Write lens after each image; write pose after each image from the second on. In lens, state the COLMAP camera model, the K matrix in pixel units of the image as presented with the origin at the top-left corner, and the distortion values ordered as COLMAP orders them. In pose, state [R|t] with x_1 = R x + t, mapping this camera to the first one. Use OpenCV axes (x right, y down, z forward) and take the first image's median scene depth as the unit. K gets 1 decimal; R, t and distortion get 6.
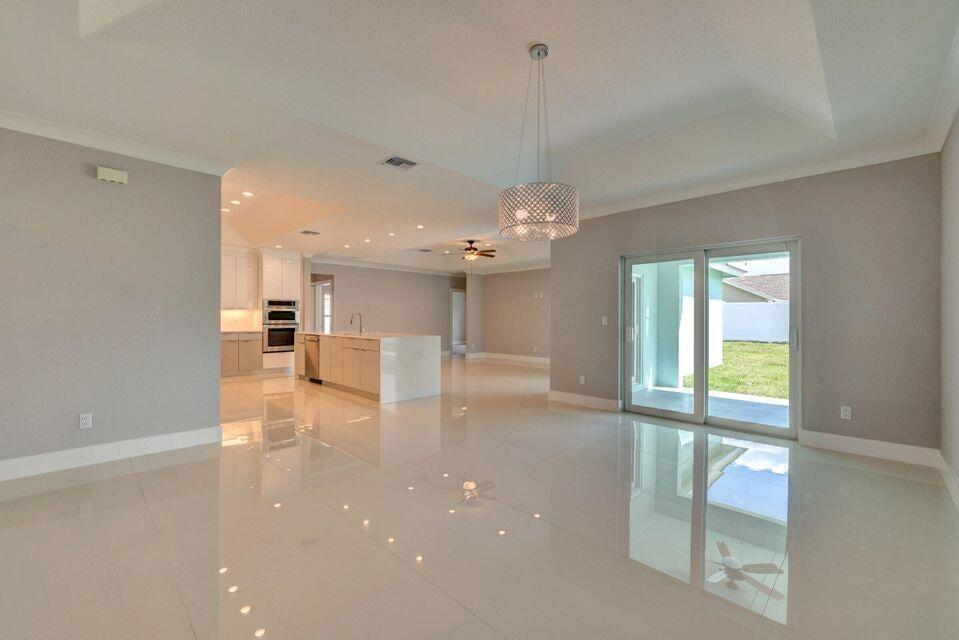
lens RADIAL K [[398.2, 0, 479.5], [0, 398.2, 320.0], [0, 0, 1]] dist [-0.003734, -0.000258]
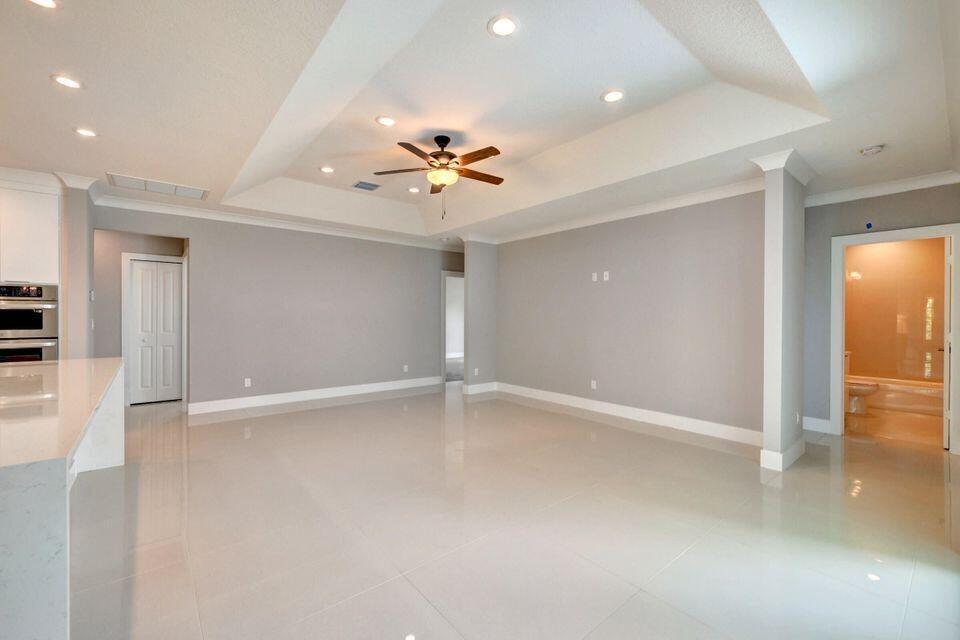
lens RADIAL K [[398.7, 0, 480.0], [0, 398.7, 320.0], [0, 0, 1]] dist [-0.003734, -0.000258]
pose [[0.994971, -0.000733, -0.100162, 0.061451], [0.000841, 0.999999, 0.001035, -0.010289], [0.100161, -0.001114, 0.994971, 0.617102]]
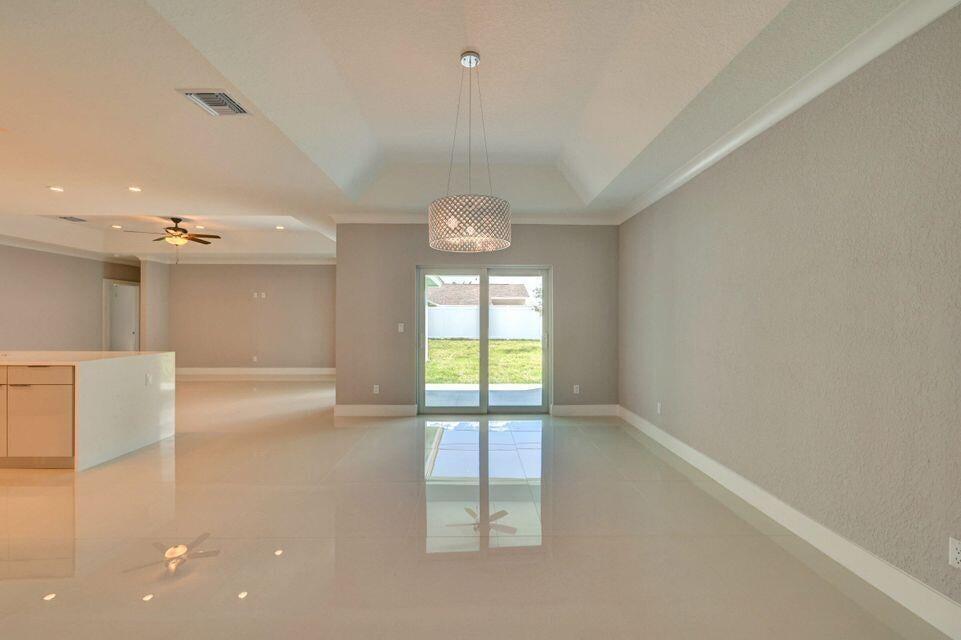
lens RADIAL K [[399.1, 0, 480.5], [0, 399.1, 320.0], [0, 0, 1]] dist [-0.003734, -0.000258]
pose [[0.700772, -0.004122, 0.713373, -0.158842], [0.003887, 0.999991, 0.001960, -0.011277], [-0.713375, 0.001400, 0.700781, 0.089372]]
